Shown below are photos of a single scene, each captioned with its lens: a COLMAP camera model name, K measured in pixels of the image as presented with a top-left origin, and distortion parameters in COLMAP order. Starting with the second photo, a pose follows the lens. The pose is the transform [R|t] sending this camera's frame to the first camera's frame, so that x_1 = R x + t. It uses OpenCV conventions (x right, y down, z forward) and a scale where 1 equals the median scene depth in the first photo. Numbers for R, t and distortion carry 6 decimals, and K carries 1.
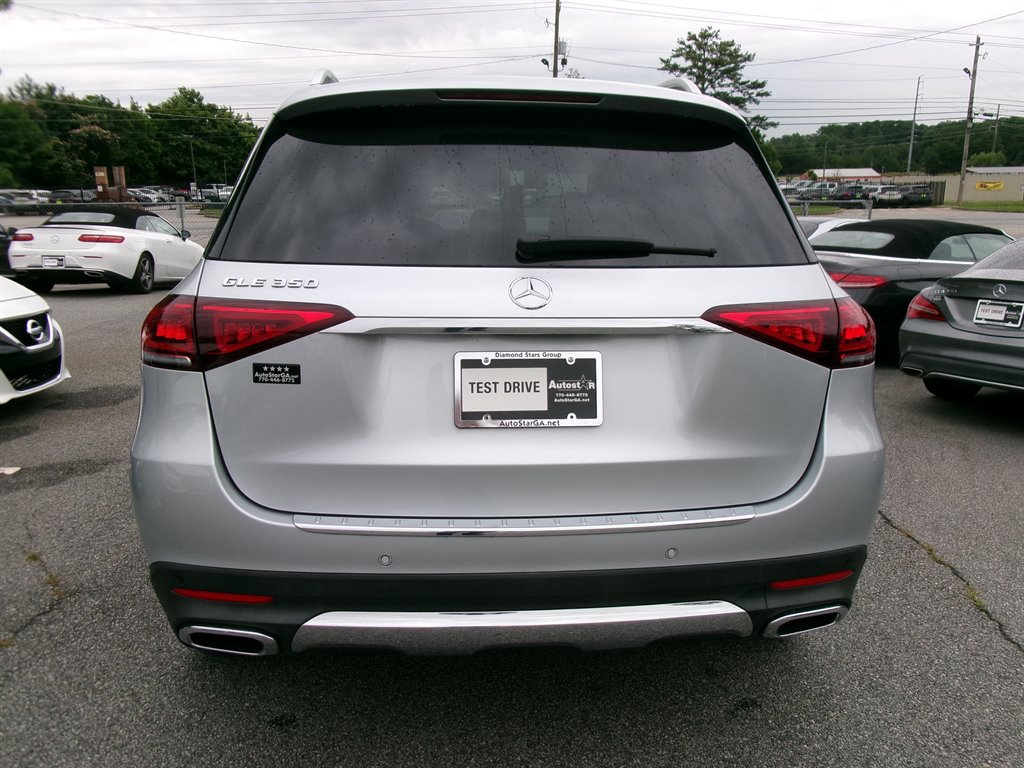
lens RADIAL K [[844.4, 0, 511.6], [0, 844.4, 385.3], [0, 0, 1]] dist [-0.001634, -0.007999]
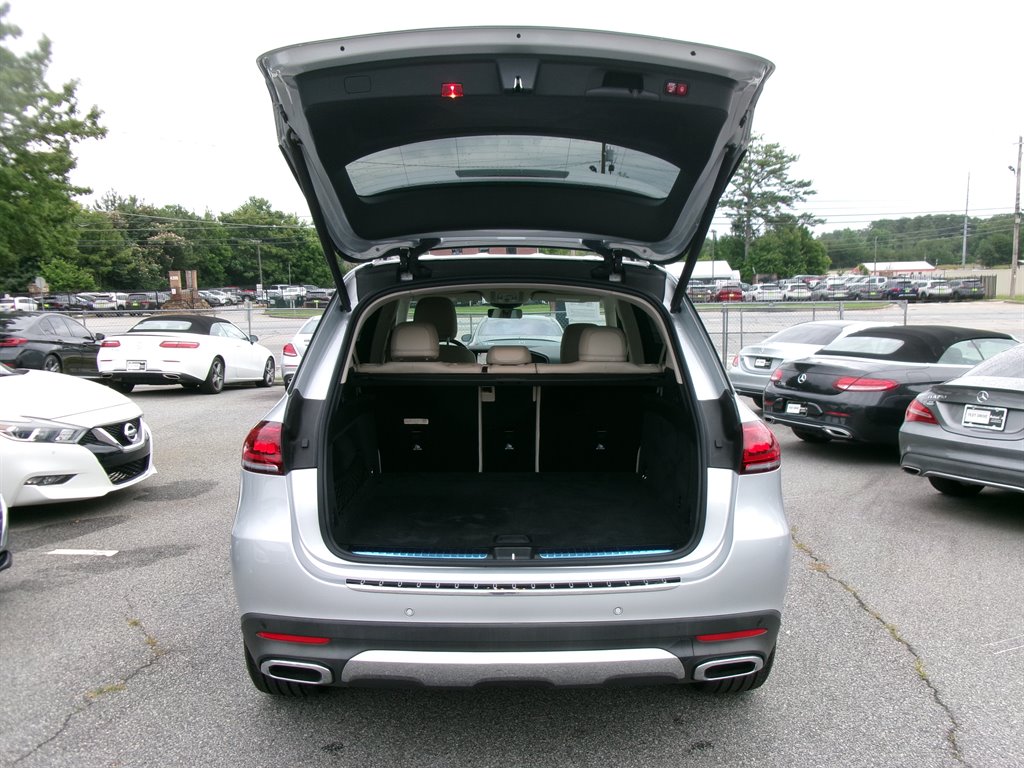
lens RADIAL K [[844.4, 0, 512.8], [0, 844.4, 383.1], [0, 0, 1]] dist [-0.001634, -0.007999]
pose [[0.998098, -0.002809, -0.061586, 0.032991], [-0.004130, 0.993672, -0.112247, -0.004157], [0.061511, 0.112288, 0.991770, -0.127371]]
